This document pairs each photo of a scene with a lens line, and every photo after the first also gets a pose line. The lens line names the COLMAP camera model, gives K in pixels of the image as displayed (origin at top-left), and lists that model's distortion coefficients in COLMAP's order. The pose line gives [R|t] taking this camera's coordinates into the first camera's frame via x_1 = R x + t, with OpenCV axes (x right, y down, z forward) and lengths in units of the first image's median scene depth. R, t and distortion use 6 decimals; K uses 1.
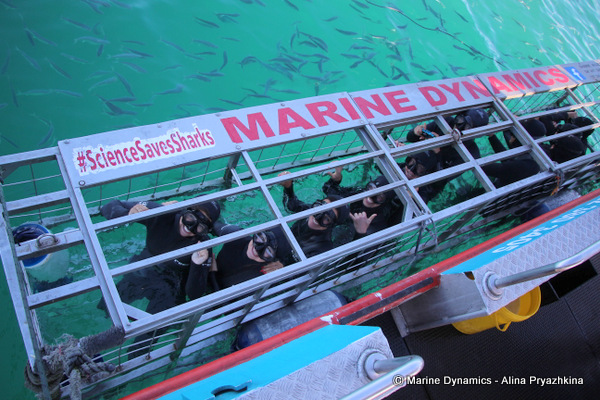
lens RADIAL K [[512.0, 0, 288.0], [0, 512.0, 200.2], [0, 0, 1]] dist [-0.143300, 0.167437]
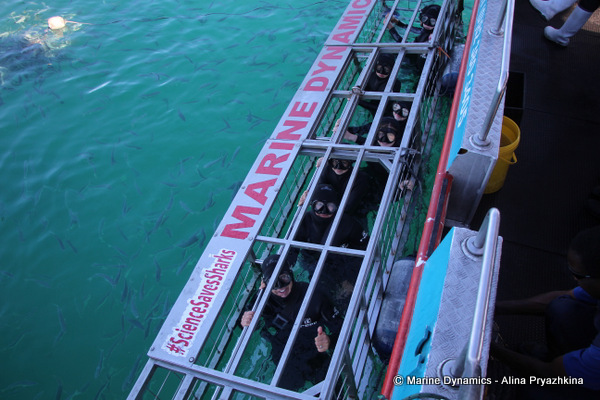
lens RADIAL K [[512.0, 0, 288.0], [0, 512.0, 200.2], [0, 0, 1]] dist [-0.143300, 0.167437]
pose [[0.638335, -0.763345, 0.099157, -0.095865], [0.769730, 0.634102, -0.073690, -0.009353], [-0.006625, 0.123363, 0.992339, -0.156193]]
